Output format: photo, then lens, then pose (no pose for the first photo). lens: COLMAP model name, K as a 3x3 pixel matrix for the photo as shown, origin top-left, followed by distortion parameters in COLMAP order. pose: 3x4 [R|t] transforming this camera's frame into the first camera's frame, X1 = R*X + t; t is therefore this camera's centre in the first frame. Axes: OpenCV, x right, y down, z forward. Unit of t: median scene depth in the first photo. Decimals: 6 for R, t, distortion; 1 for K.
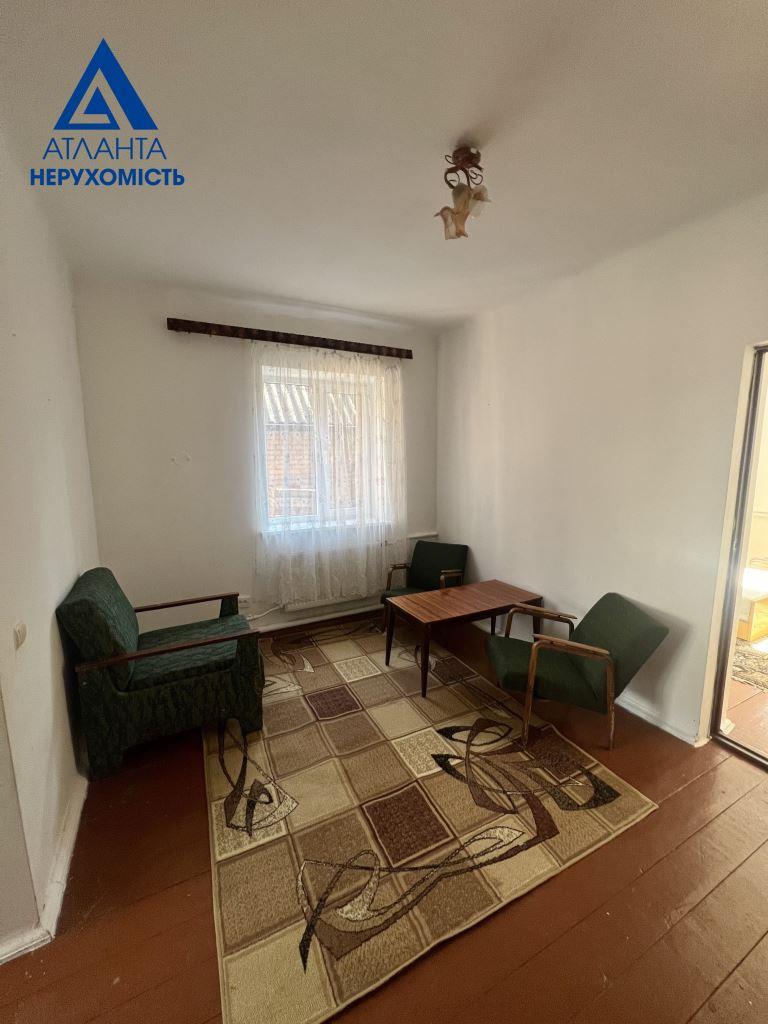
lens RADIAL K [[407.9, 0, 384.3], [0, 407.9, 513.6], [0, 0, 1]] dist [-0.002196, 0.000379]
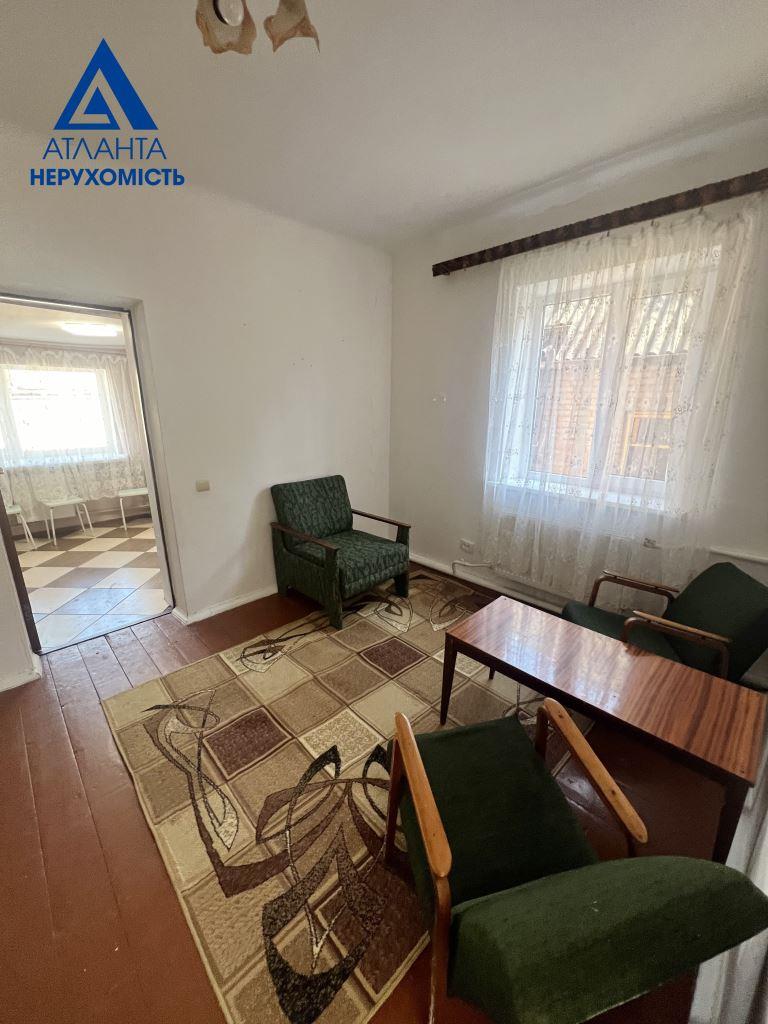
lens RADIAL K [[407.9, 0, 381.3], [0, 407.9, 513.0], [0, 0, 1]] dist [-0.002196, 0.000379]
pose [[0.290823, 0.262083, -0.920182, 0.914473], [-0.141298, 0.962971, 0.229613, -0.116456], [0.946286, 0.063243, 0.317086, 0.875025]]
